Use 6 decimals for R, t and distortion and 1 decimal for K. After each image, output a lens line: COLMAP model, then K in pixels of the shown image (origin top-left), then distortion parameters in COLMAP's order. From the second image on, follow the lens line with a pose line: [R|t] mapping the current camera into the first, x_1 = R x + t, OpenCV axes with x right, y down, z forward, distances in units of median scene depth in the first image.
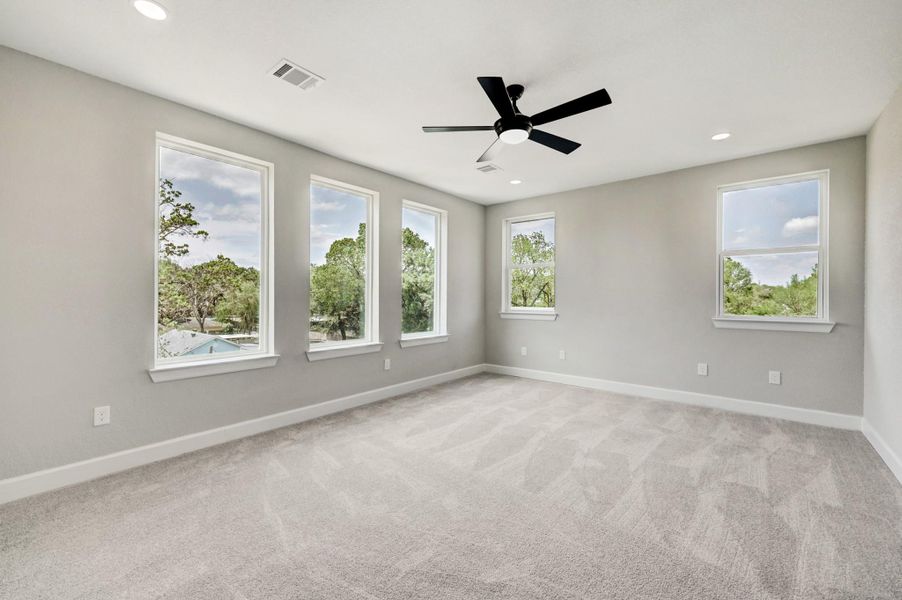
lens RADIAL K [[370.2, 0, 466.9], [0, 370.2, 294.7], [0, 0, 1]] dist [0.003736, -0.000695]
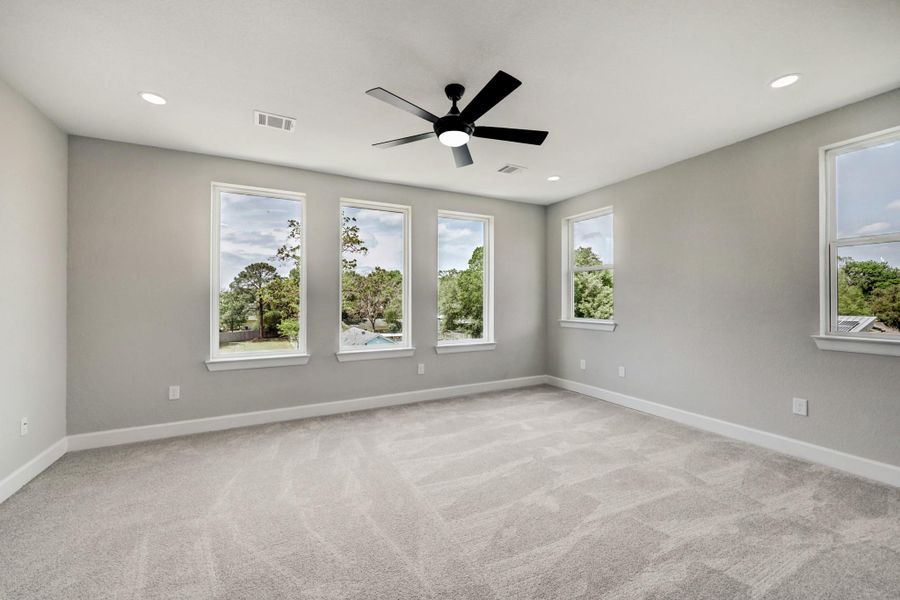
lens RADIAL K [[369.4, 0, 460.1], [0, 369.4, 294.5], [0, 0, 1]] dist [0.003736, -0.000695]
pose [[0.919939, -0.010224, -0.391927, 0.338938], [0.006218, 0.999915, -0.011490, -0.011020], [0.392011, 0.008133, 0.919925, 0.090788]]
